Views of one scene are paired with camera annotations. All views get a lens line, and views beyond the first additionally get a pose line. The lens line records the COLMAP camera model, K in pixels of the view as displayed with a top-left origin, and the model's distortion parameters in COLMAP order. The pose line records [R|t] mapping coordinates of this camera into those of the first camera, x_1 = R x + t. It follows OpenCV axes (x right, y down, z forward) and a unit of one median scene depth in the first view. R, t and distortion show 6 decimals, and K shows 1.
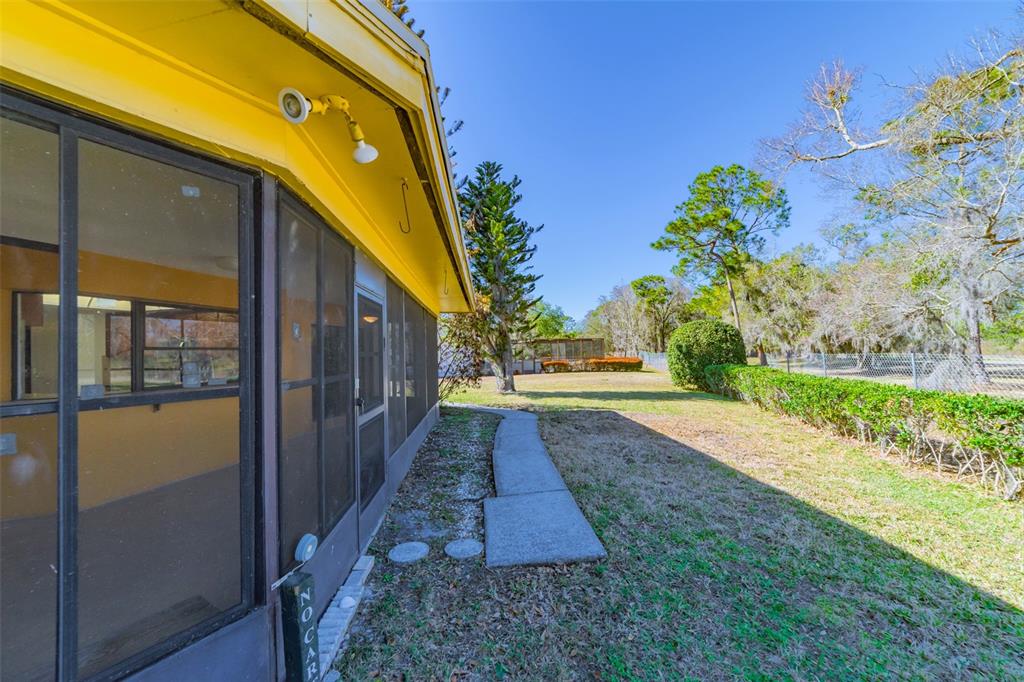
lens RADIAL K [[416.4, 0, 512.0], [0, 416.4, 341.0], [0, 0, 1]] dist [0.000013, 0.000026]
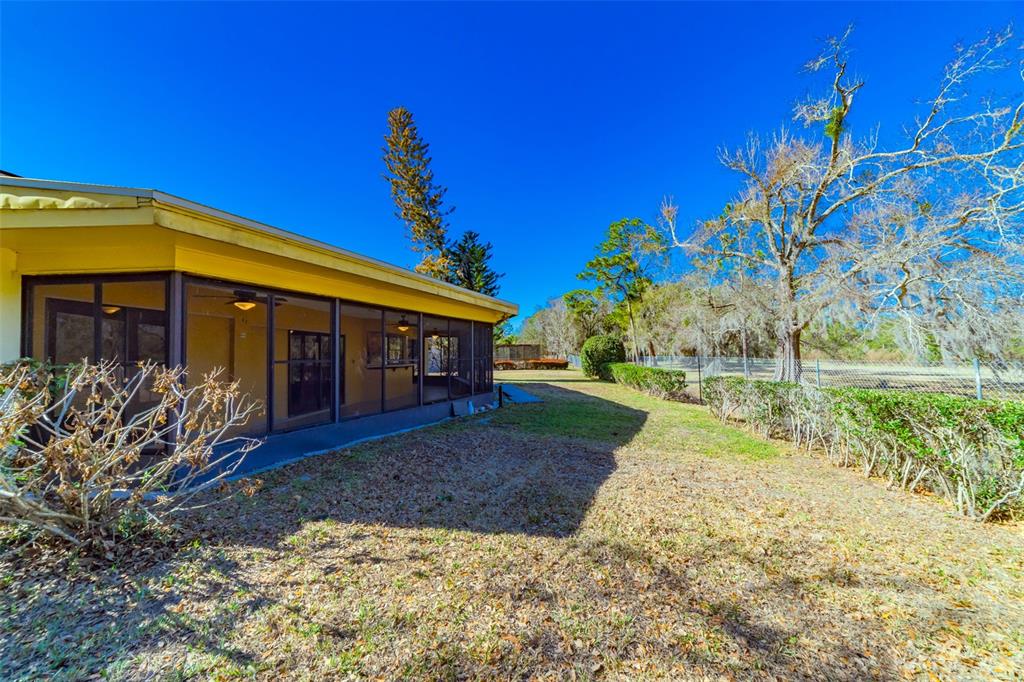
lens RADIAL K [[416.4, 0, 512.0], [0, 416.4, 341.0], [0, 0, 1]] dist [0.000013, 0.000026]
pose [[0.988009, 0.018990, 0.153223, -0.075333], [-0.017918, 0.999804, -0.008374, -0.005322], [-0.153352, 0.005528, 0.988156, -0.312075]]
